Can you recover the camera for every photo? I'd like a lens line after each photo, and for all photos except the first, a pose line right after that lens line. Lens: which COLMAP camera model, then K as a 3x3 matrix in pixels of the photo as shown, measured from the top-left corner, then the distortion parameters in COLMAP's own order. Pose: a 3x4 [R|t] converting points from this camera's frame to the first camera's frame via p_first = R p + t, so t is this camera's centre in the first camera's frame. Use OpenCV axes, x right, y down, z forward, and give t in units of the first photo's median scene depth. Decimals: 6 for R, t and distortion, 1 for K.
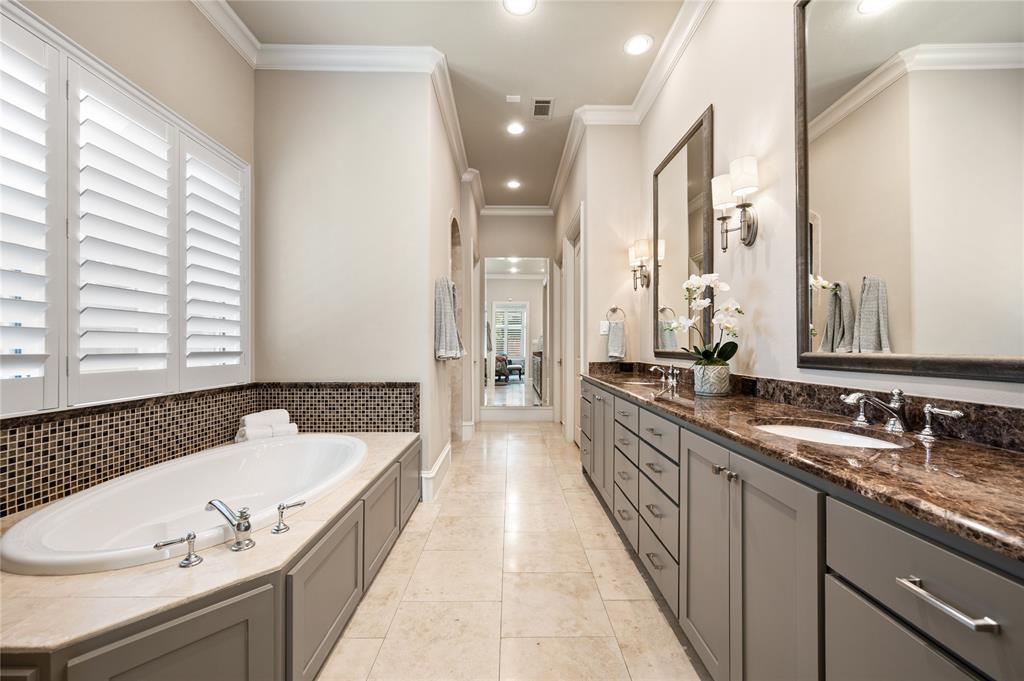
lens RADIAL K [[405.6, 0, 512.2], [0, 405.6, 345.9], [0, 0, 1]] dist [-0.000867, 0.000675]
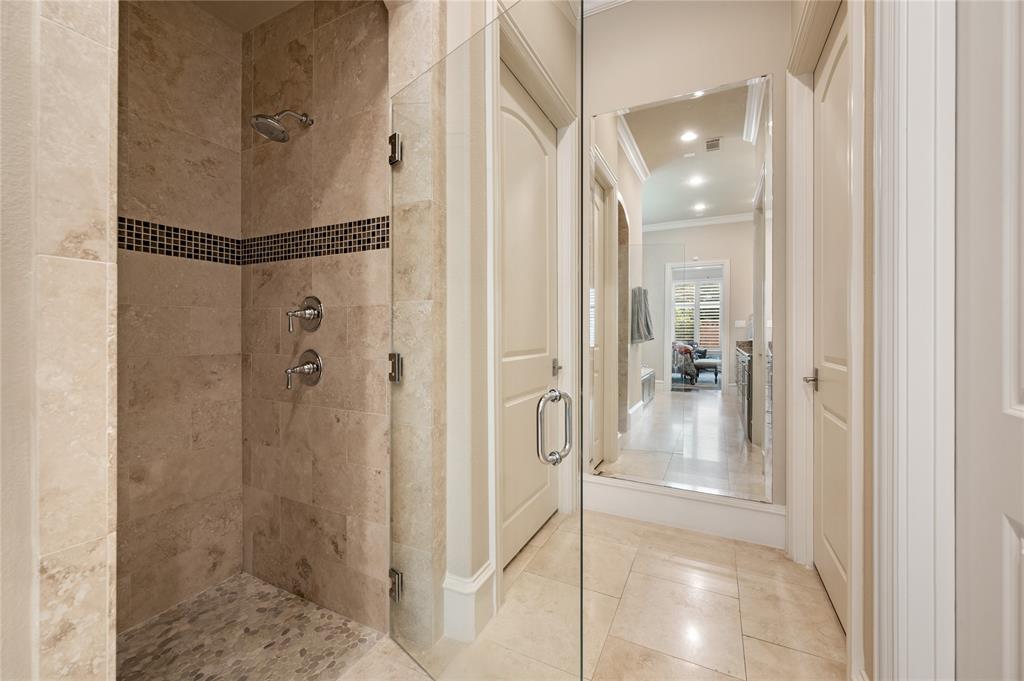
lens RADIAL K [[405.6, 0, 508.2], [0, 405.6, 335.6], [0, 0, 1]] dist [-0.000867, 0.000675]
pose [[0.889165, 0.000045, -0.457587, 0.026107], [0.003476, 0.999970, 0.006853, 0.001623], [0.457574, -0.007684, 0.889139, 0.311289]]
